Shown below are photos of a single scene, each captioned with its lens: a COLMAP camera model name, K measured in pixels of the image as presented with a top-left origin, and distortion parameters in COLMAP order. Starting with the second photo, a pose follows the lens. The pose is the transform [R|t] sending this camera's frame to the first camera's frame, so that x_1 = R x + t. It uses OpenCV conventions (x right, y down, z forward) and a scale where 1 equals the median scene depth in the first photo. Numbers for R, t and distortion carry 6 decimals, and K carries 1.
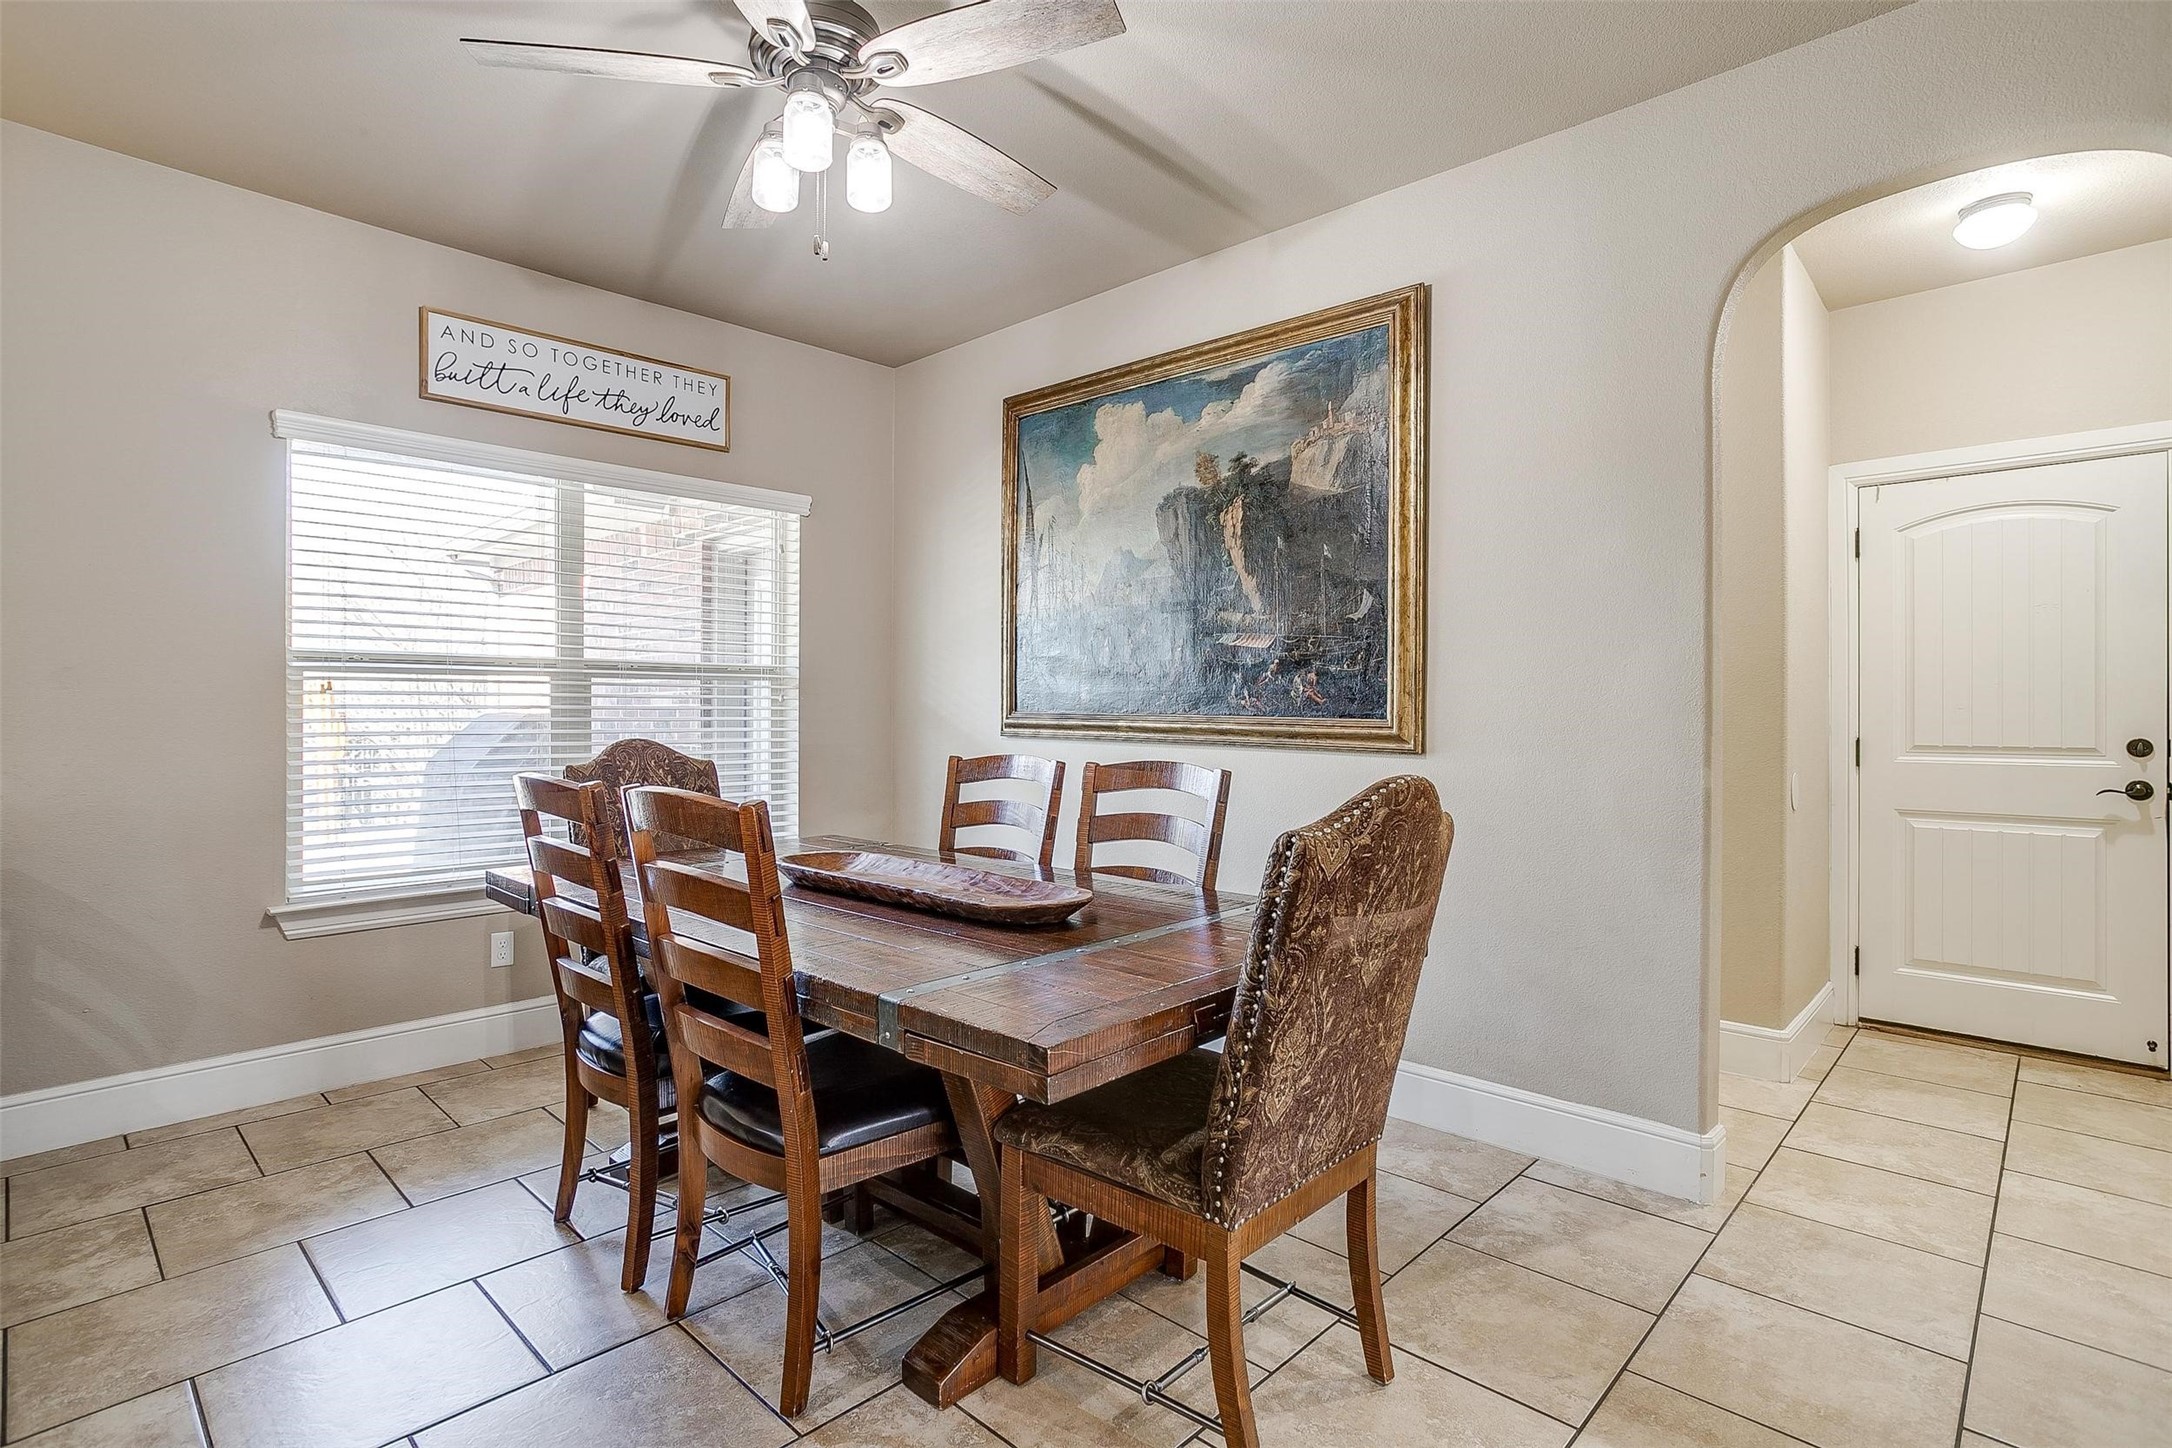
lens RADIAL K [[1059.5, 0, 1066.3], [0, 1059.5, 726.1], [0, 0, 1]] dist [-0.048134, 0.022860]
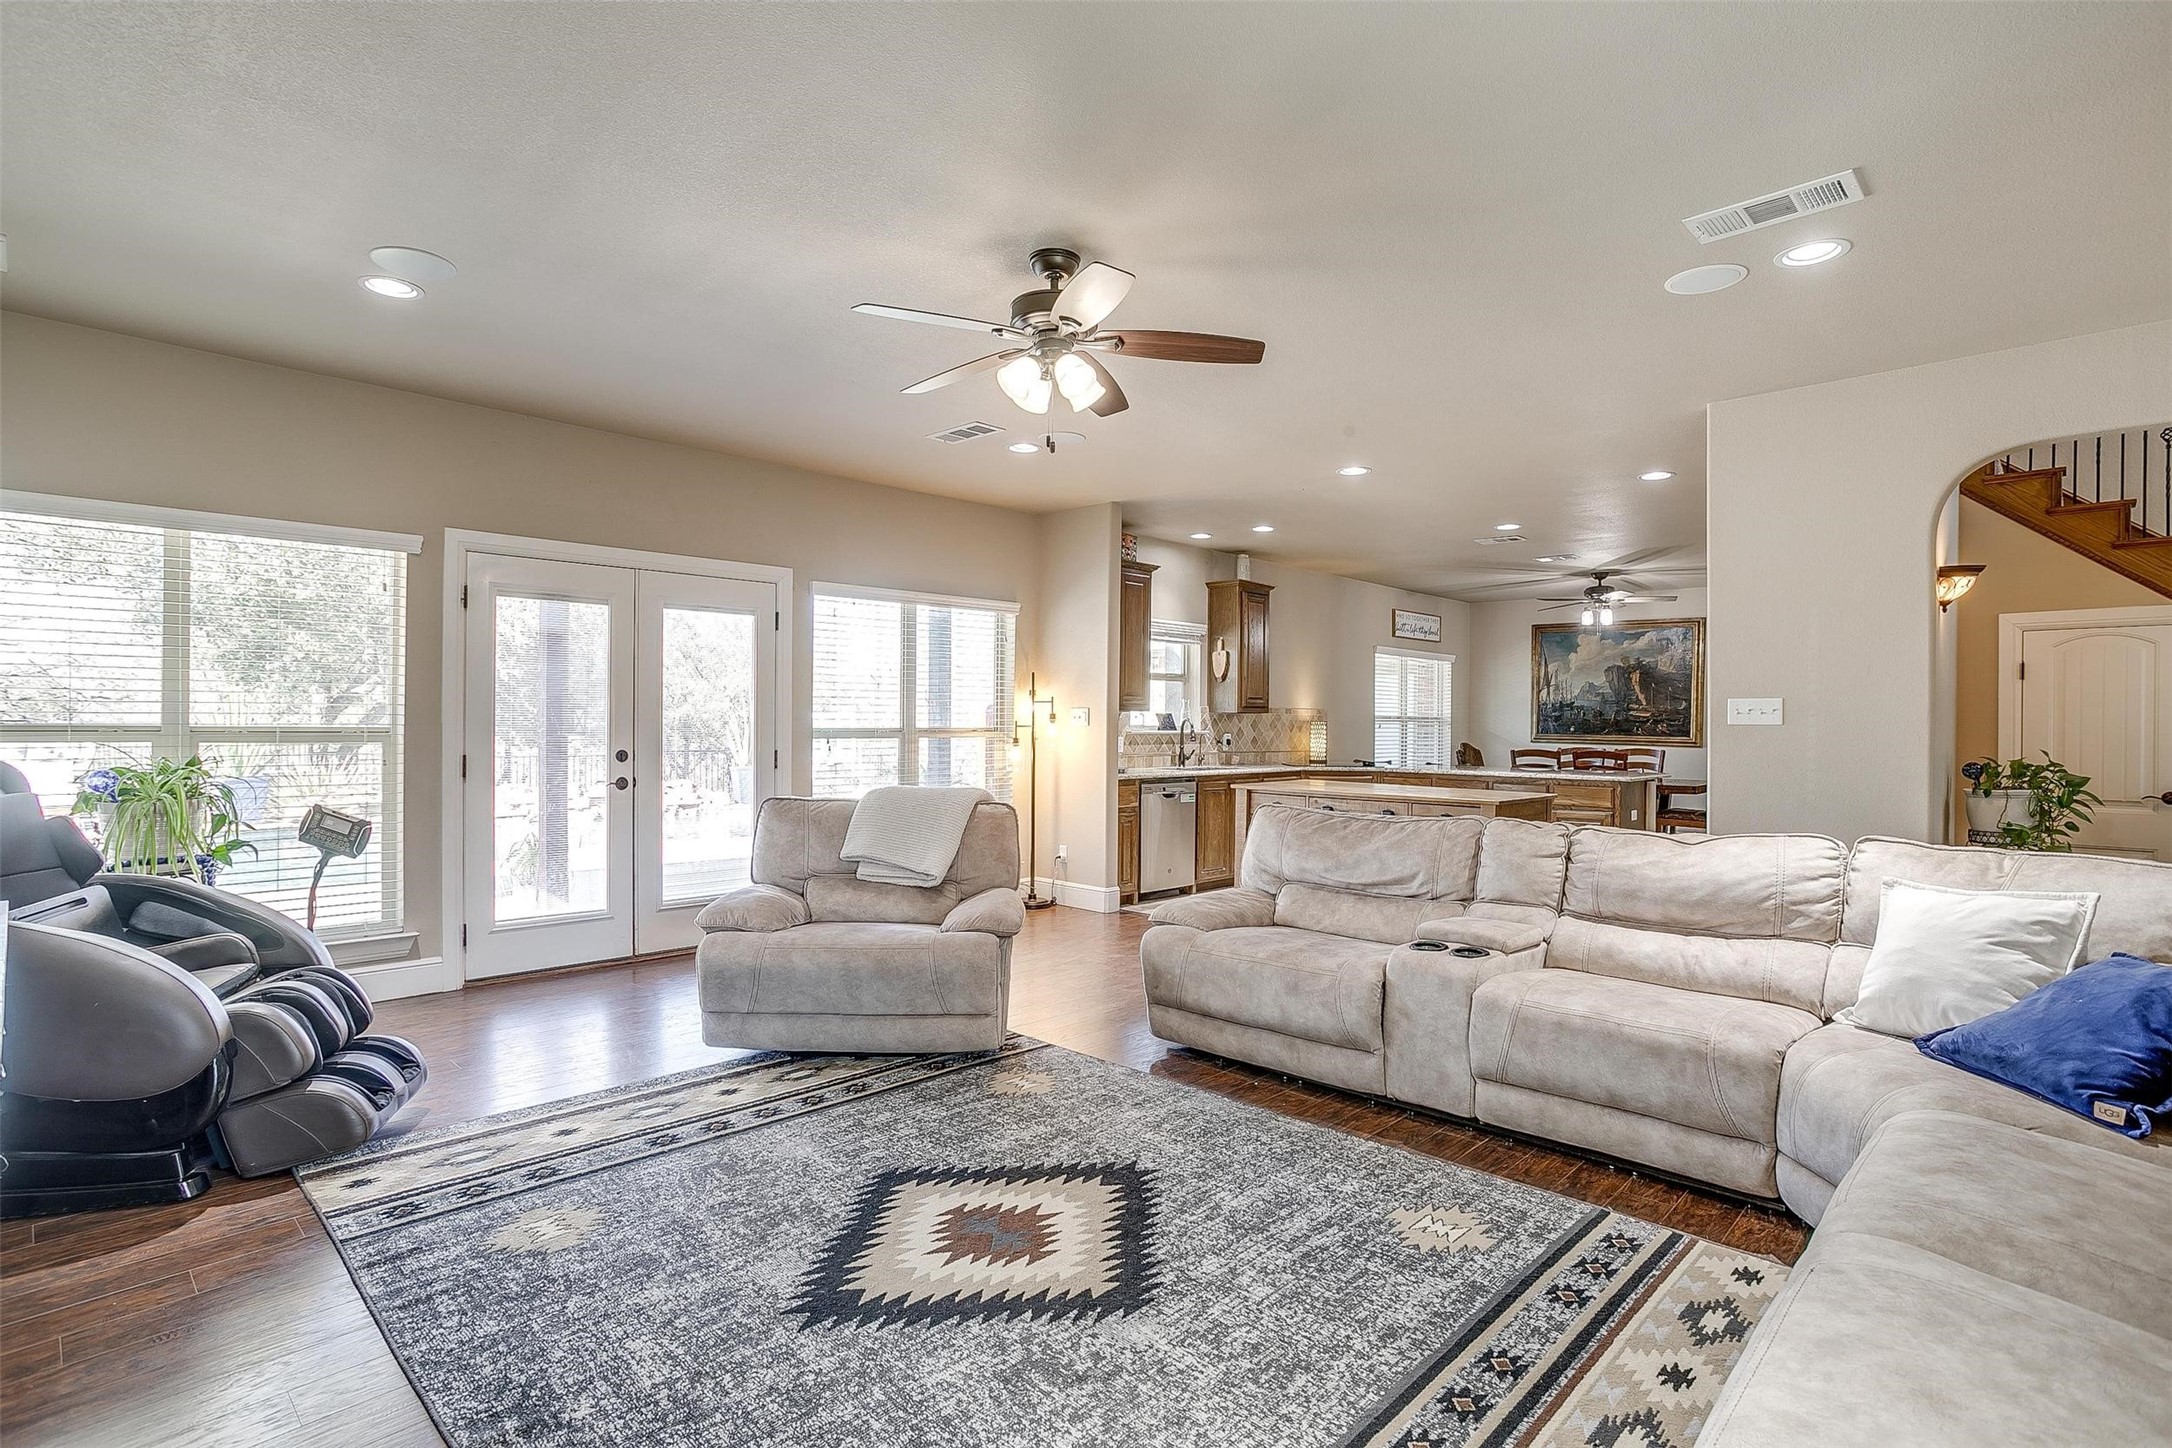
lens RADIAL K [[1059.5, 0, 1075.4], [0, 1059.5, 735.2], [0, 0, 1]] dist [-0.048134, 0.022860]
pose [[0.999919, 0.004628, -0.011840, -1.634776], [-0.004673, 0.999982, -0.003723, 0.007776], [0.011823, 0.003778, 0.999923, -2.409034]]
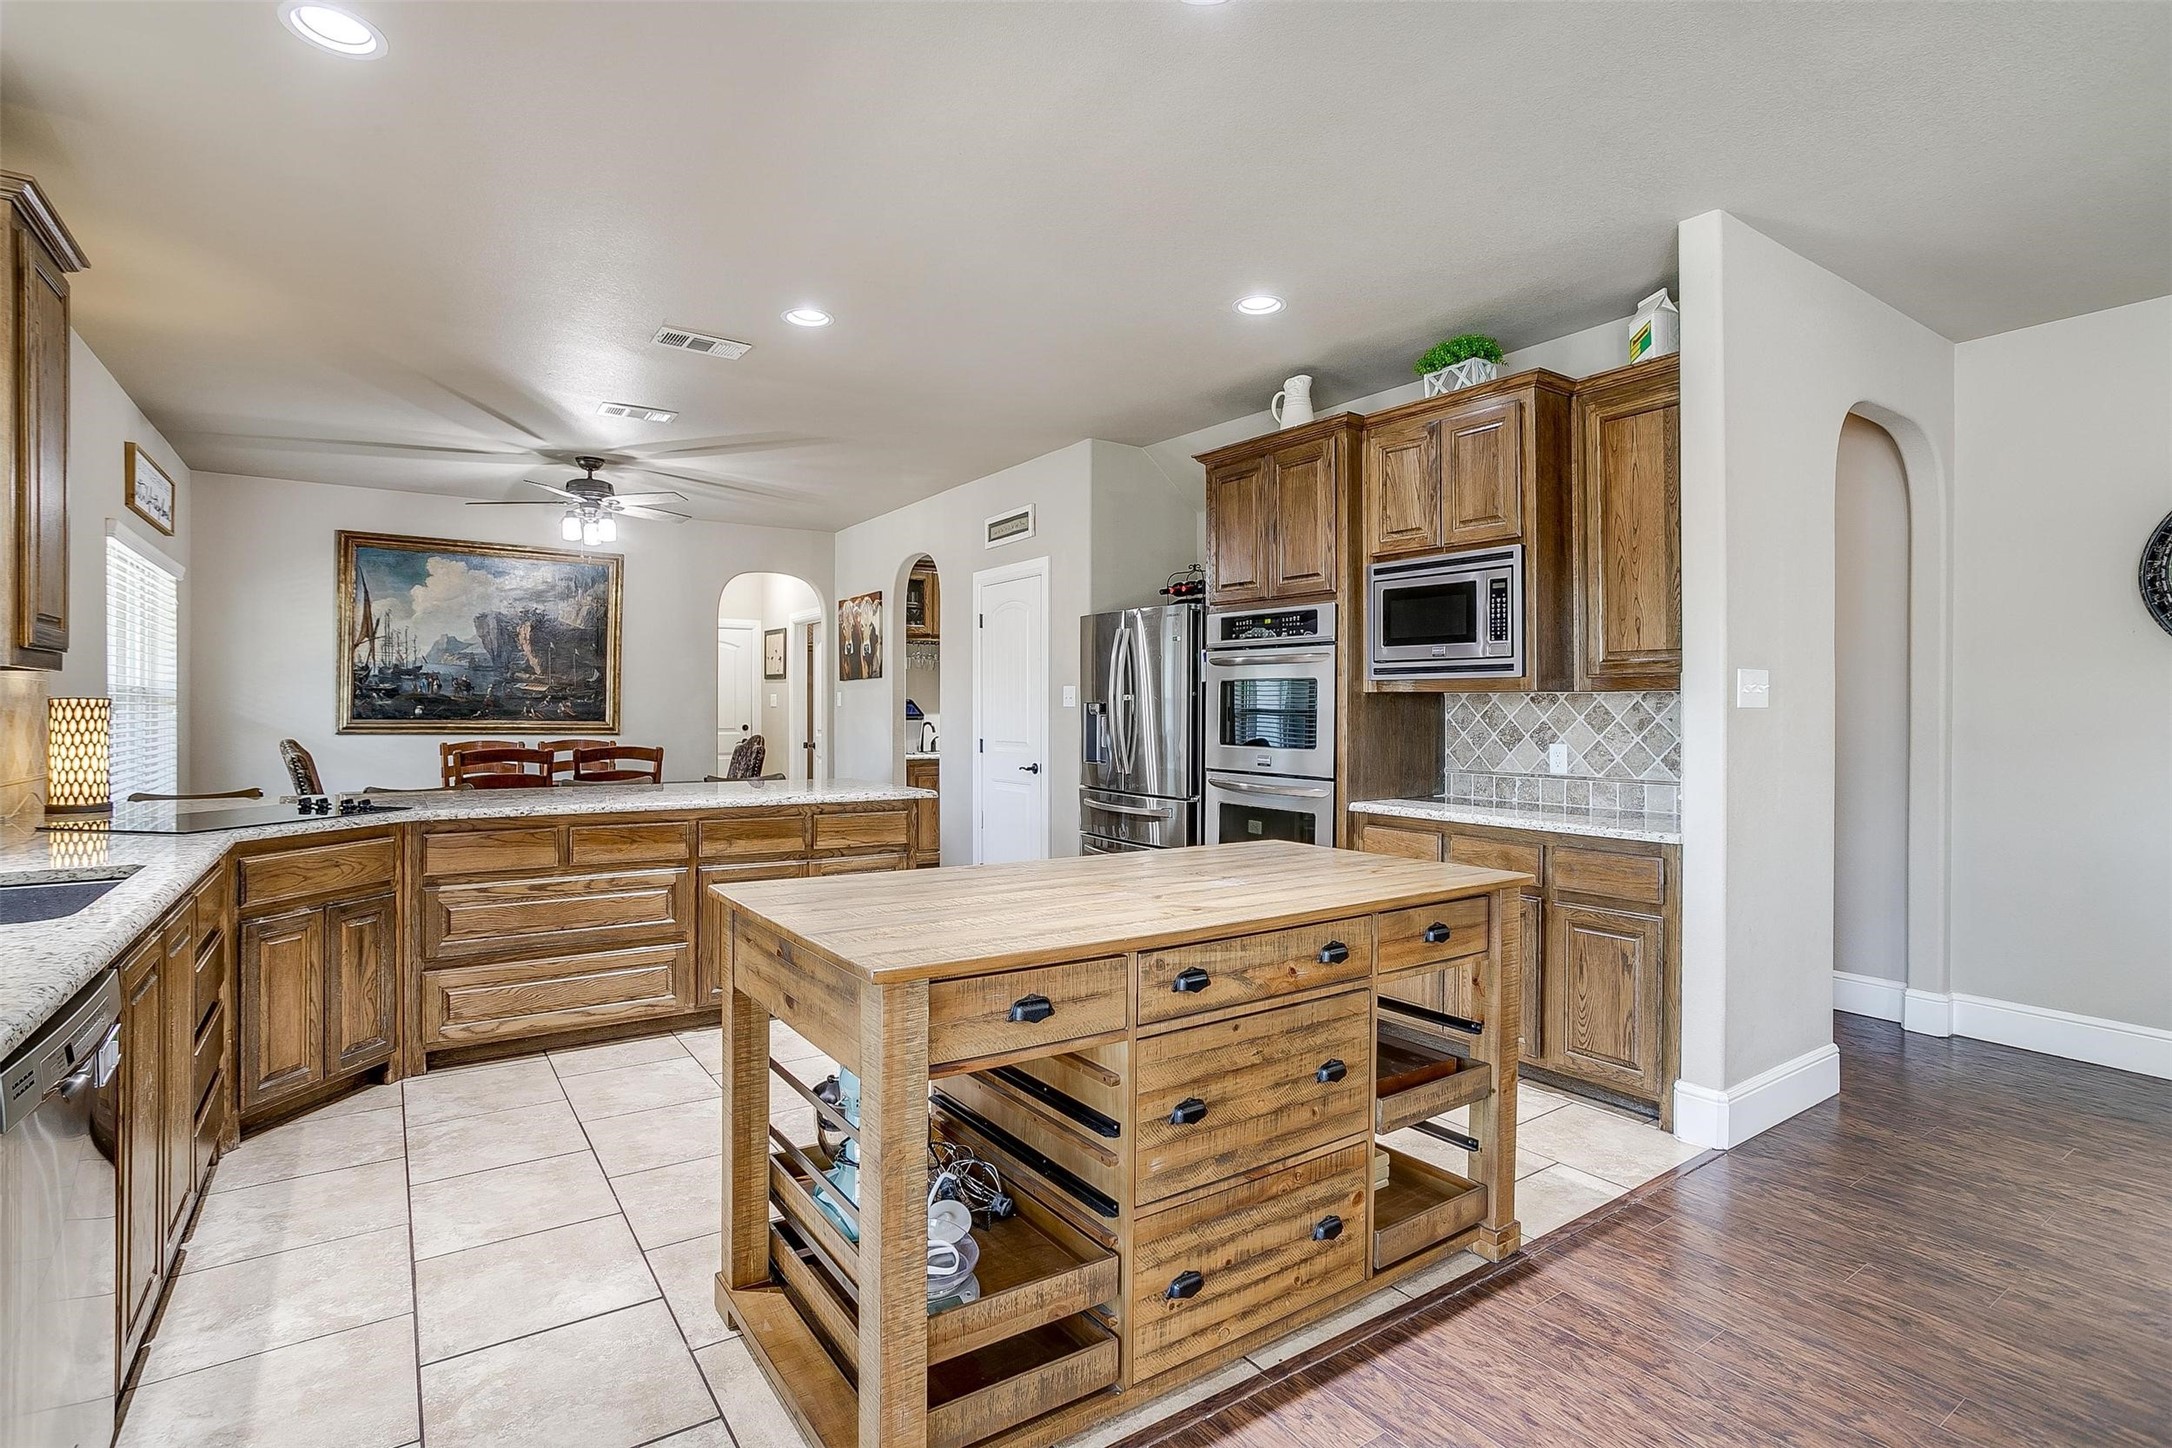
lens RADIAL K [[1059.5, 0, 1052.1], [0, 1059.5, 707.0], [0, 0, 1]] dist [-0.048134, 0.022860]
pose [[0.223018, -0.001283, 0.974813, -1.801190], [0.012027, 0.999927, -0.001436, -0.023930], [-0.974740, 0.012044, 0.223017, -0.569622]]
